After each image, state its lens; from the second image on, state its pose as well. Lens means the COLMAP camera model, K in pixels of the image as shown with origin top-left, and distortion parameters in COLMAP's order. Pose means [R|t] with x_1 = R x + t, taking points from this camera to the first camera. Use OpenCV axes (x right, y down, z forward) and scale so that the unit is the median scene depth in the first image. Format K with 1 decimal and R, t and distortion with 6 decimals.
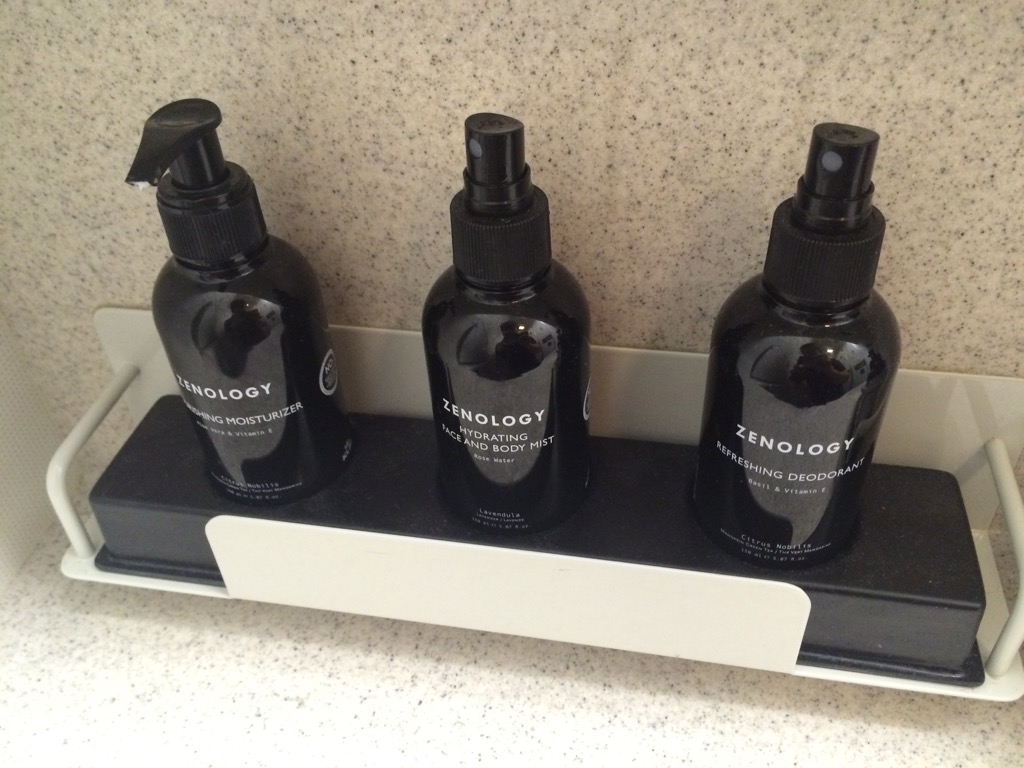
lens RADIAL K [[869.8, 0, 510.4], [0, 869.8, 379.7], [0, 0, 1]] dist [0.076262, -0.107430]
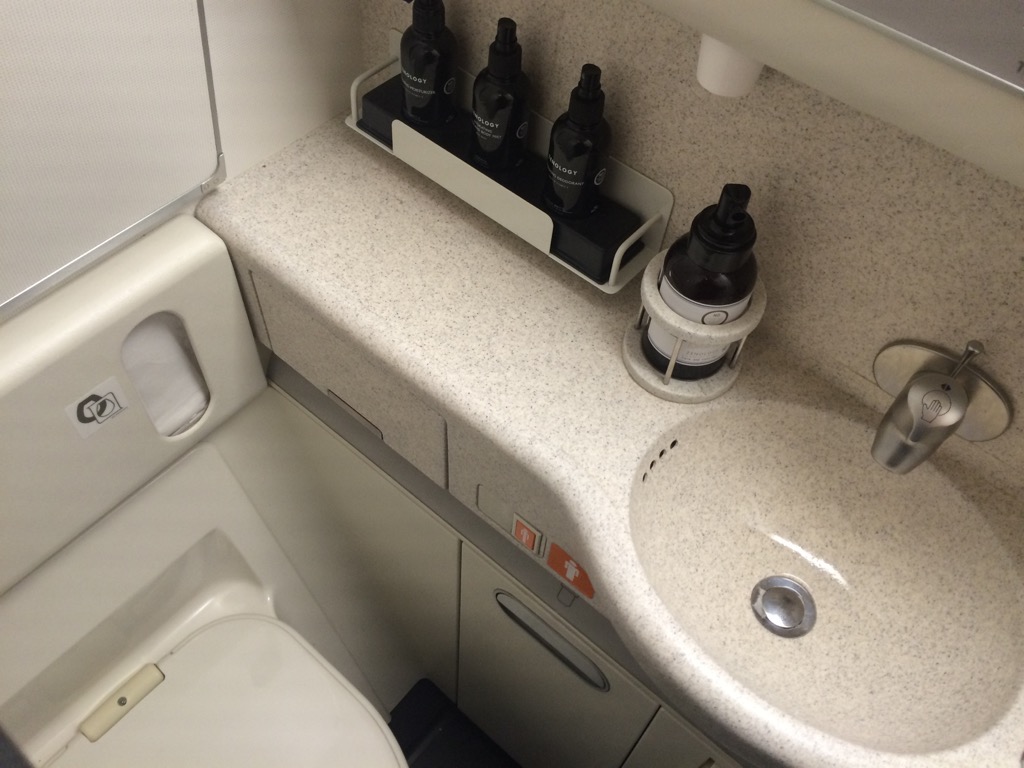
lens RADIAL K [[869.8, 0, 515.2], [0, 869.8, 387.1], [0, 0, 1]] dist [0.076262, -0.107430]
pose [[0.865080, 0.459216, -0.201886, 1.024268], [-0.397597, 0.873077, 0.282228, -0.044434], [0.305865, -0.163880, 0.937864, -1.784452]]
